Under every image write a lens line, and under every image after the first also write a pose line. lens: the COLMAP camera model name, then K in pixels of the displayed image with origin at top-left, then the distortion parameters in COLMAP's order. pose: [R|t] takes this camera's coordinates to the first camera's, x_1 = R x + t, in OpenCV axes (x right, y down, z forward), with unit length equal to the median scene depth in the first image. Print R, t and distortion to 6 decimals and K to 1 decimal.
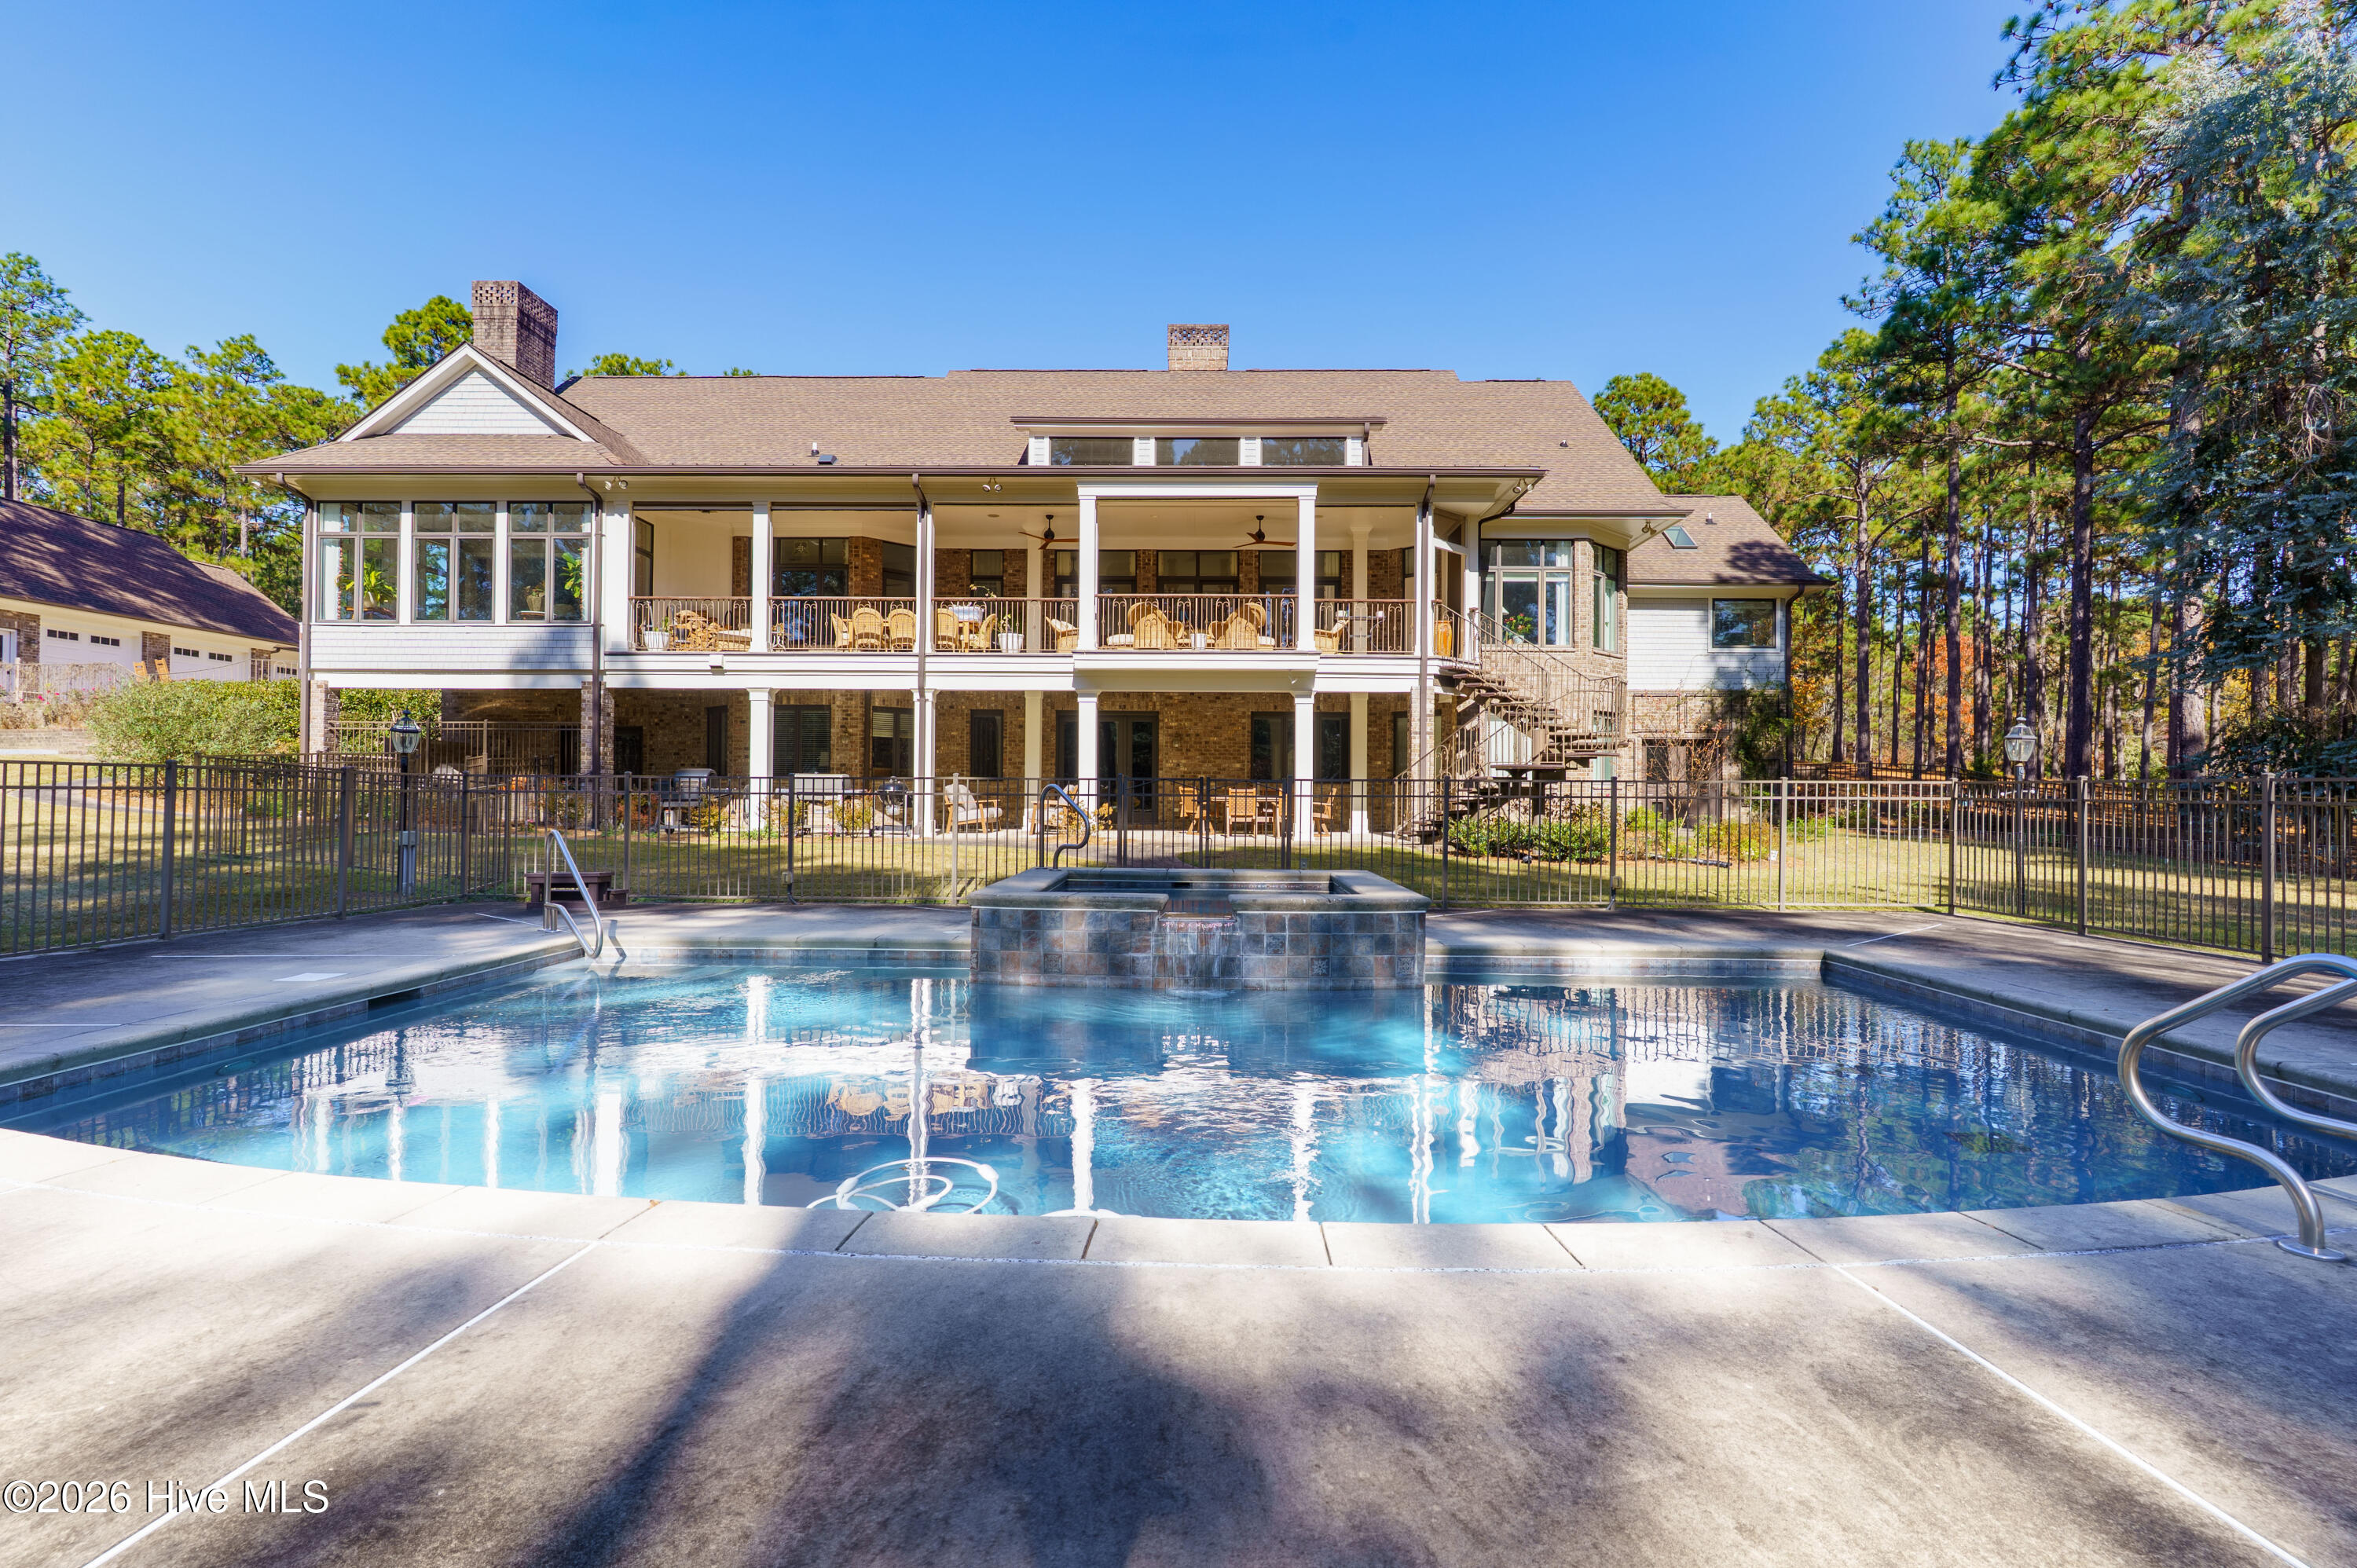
lens RADIAL K [[1138.6, 0, 1178.5], [0, 1138.6, 784.0], [0, 0, 1]] dist [-0.000062, -0.000178]
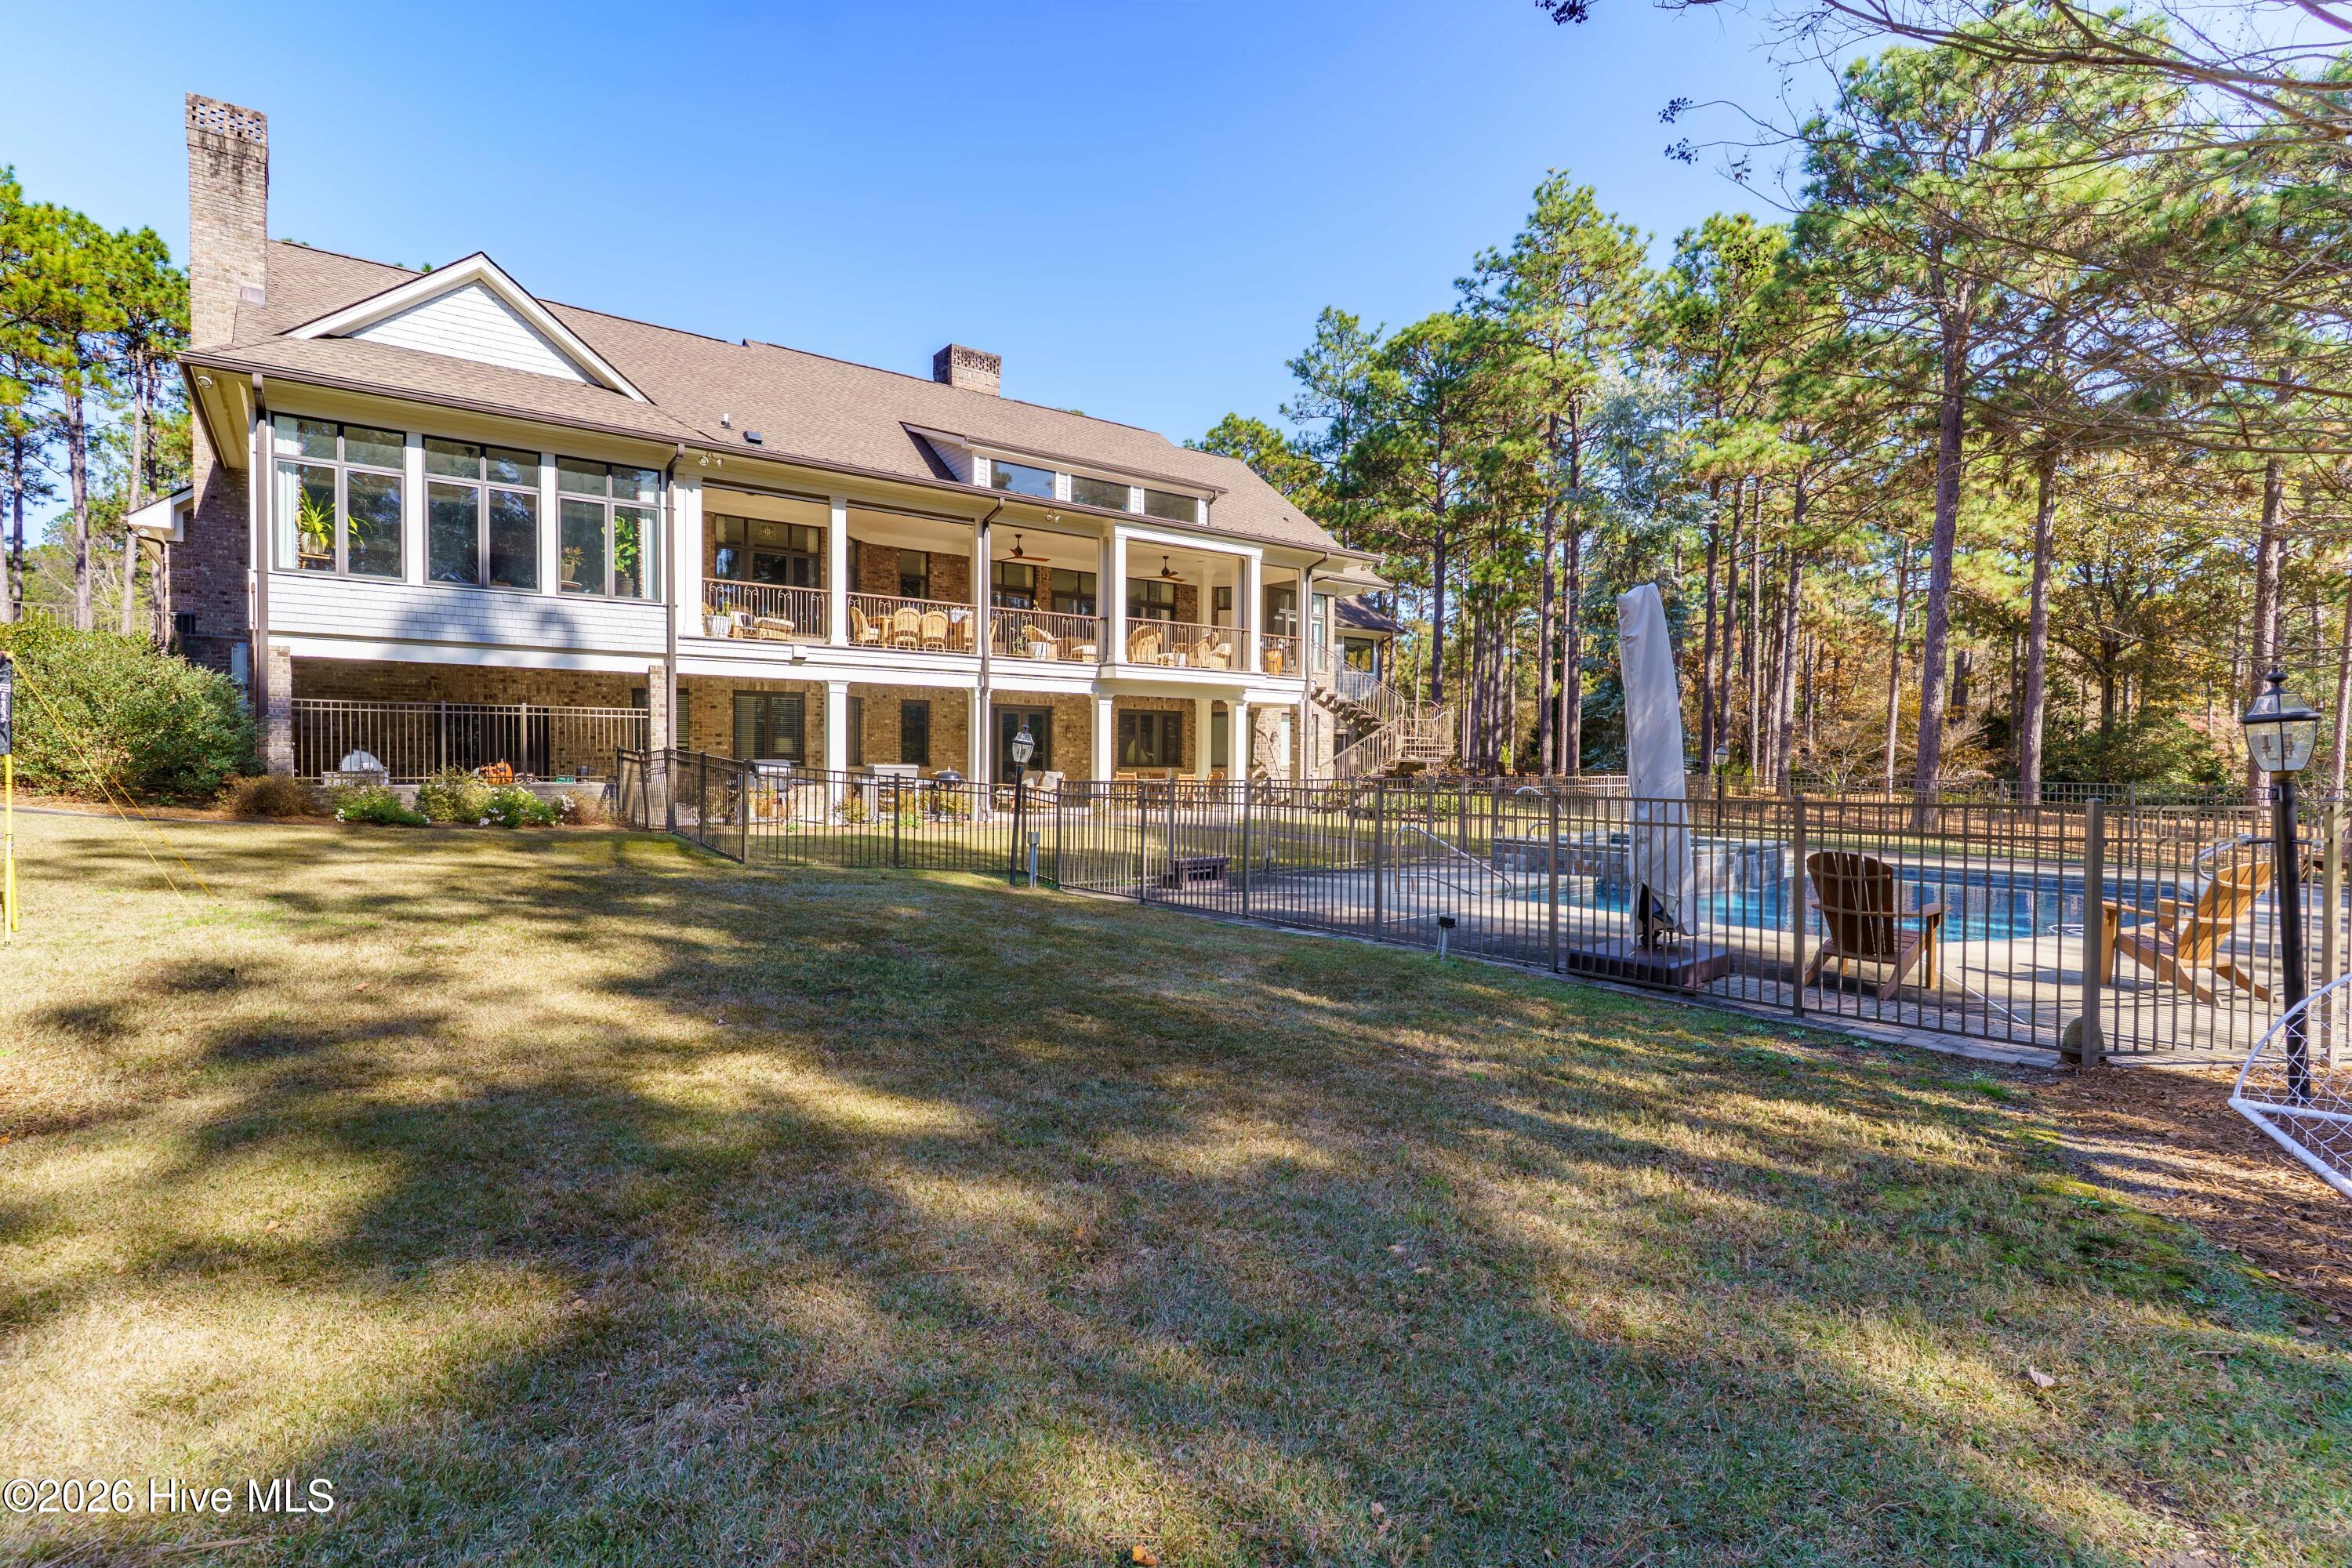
lens RADIAL K [[1121.3, 0, 1176.0], [0, 1121.3, 784.0], [0, 0, 1]] dist [0.001132, -0.000454]
pose [[0.777775, -0.016467, 0.628327, -0.745945], [-0.006413, 0.999397, 0.034131, -0.027744], [-0.628510, -0.030576, 0.777201, 0.023351]]
